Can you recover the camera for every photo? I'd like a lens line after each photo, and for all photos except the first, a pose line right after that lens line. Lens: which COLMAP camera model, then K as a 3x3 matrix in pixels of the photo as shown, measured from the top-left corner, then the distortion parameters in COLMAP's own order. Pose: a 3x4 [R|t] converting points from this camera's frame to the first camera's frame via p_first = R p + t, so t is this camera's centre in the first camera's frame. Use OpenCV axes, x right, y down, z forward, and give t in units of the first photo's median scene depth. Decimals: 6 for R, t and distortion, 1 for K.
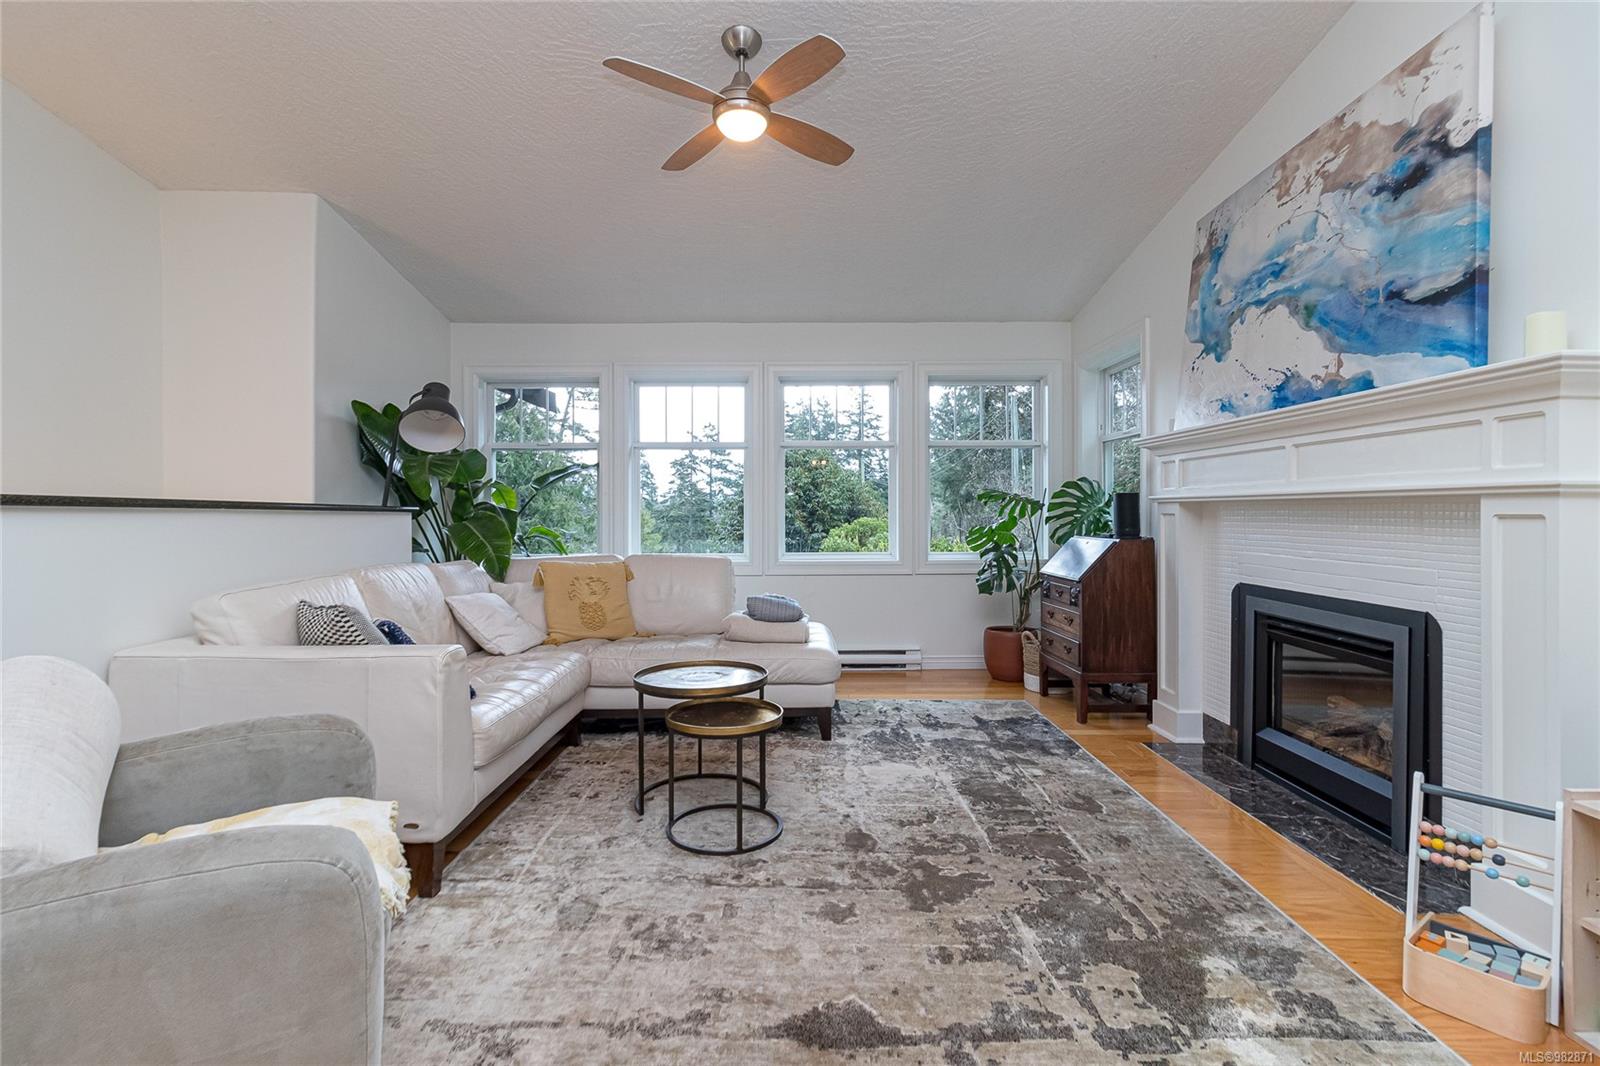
lens RADIAL K [[740.8, 0, 791.5], [0, 740.8, 516.1], [0, 0, 1]] dist [0.000683, 0.000249]
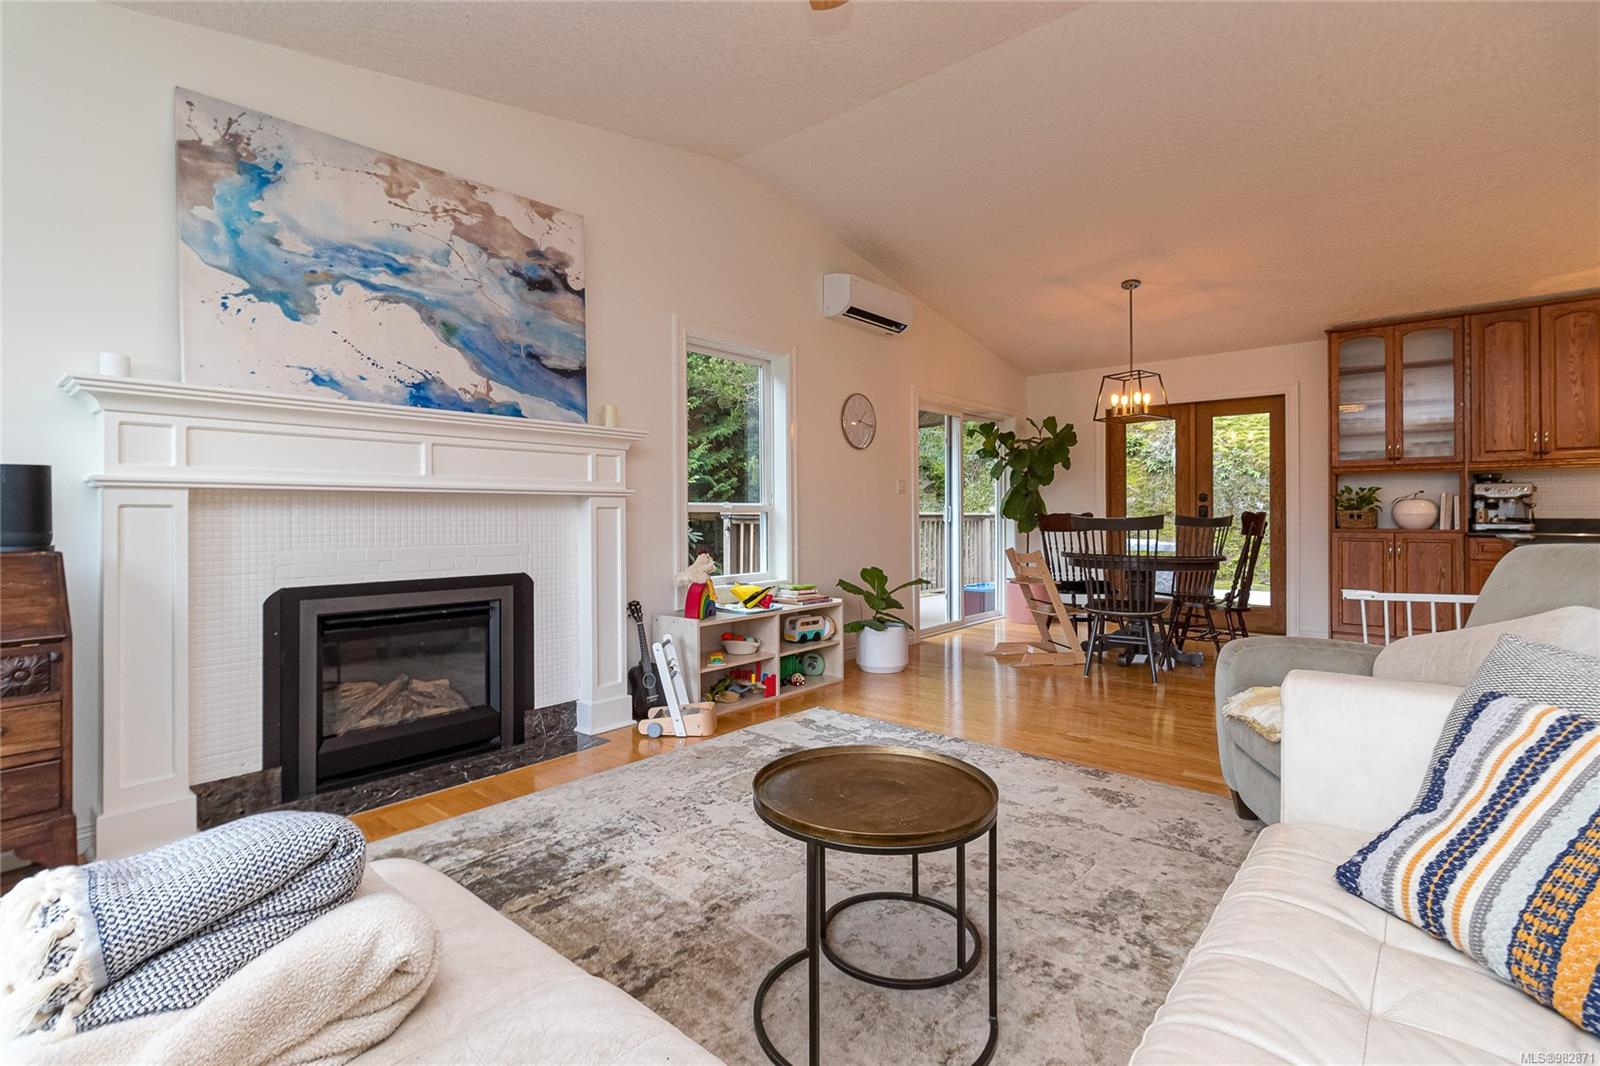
lens RADIAL K [[741.5, 0, 800.0], [0, 741.5, 506.9], [0, 0, 1]] dist [0.000961, -0.000086]
pose [[-0.756384, 0.005779, 0.654102, -0.462179], [0.005325, 0.999982, -0.002678, 0.004053], [-0.654106, 0.001458, -0.756402, 1.517885]]
